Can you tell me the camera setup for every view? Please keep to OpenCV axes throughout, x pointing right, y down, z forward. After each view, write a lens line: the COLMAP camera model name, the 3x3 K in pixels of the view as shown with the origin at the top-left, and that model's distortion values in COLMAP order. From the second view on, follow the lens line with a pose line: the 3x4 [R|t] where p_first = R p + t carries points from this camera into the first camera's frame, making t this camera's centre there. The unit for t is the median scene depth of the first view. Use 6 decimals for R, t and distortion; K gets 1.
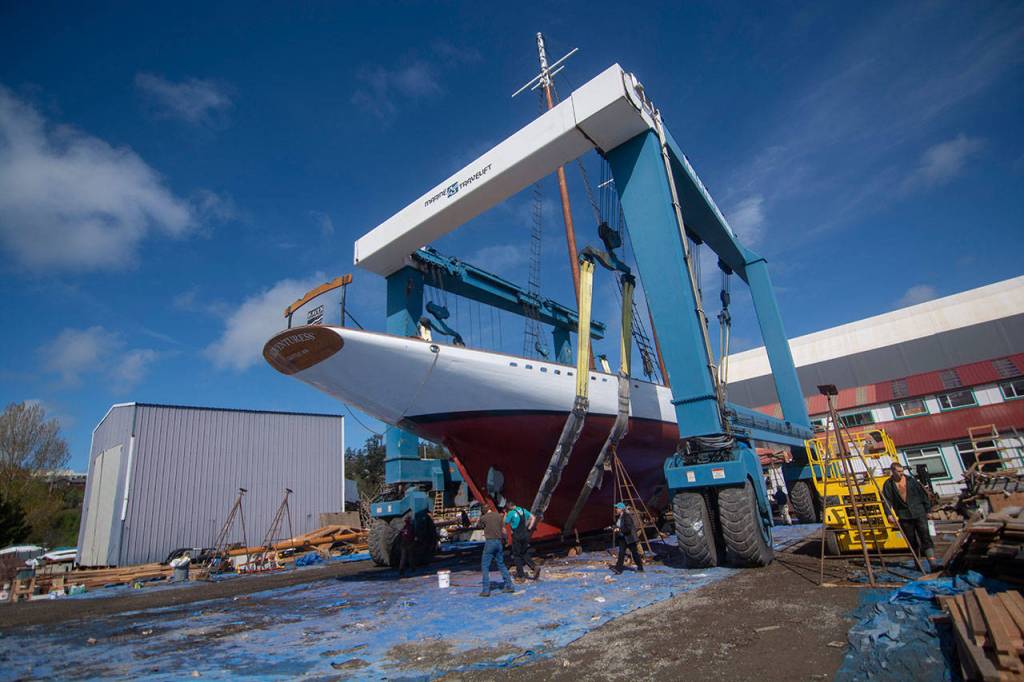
lens RADIAL K [[529.4, 0, 512.0], [0, 529.4, 341.0], [0, 0, 1]] dist [-0.024967, -0.000090]
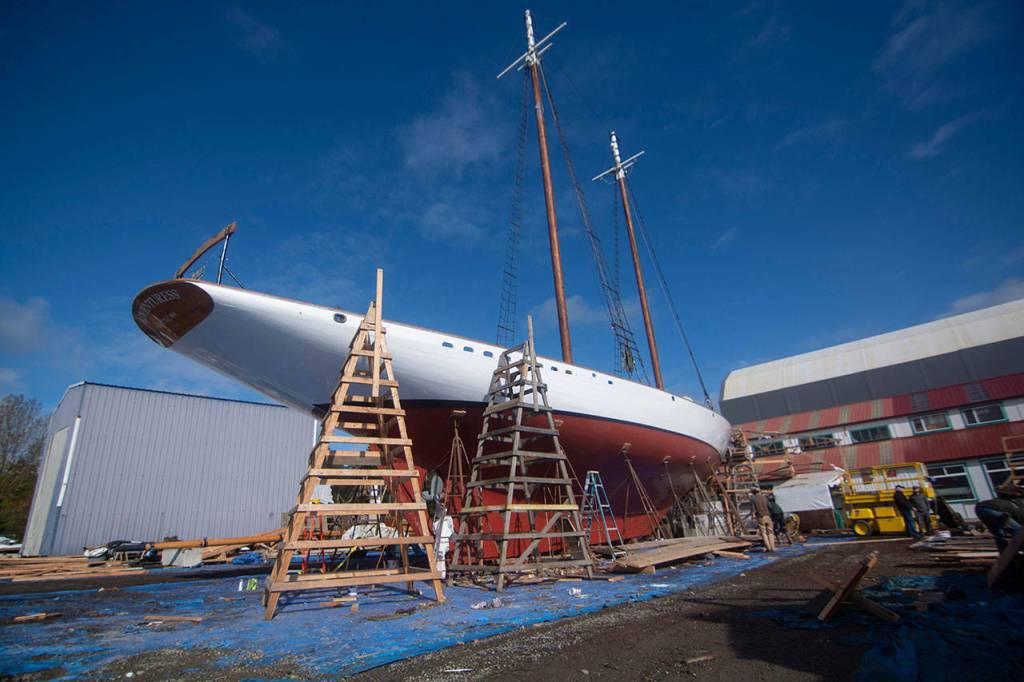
lens RADIAL K [[495.6, 0, 512.0], [0, 495.6, 341.0], [0, 0, 1]] dist [0.001342, -0.016022]
pose [[0.998160, 0.027087, -0.054252, 0.088131], [-0.028167, 0.999418, -0.019237, 0.029740], [0.053699, 0.020730, 0.998342, 0.117305]]
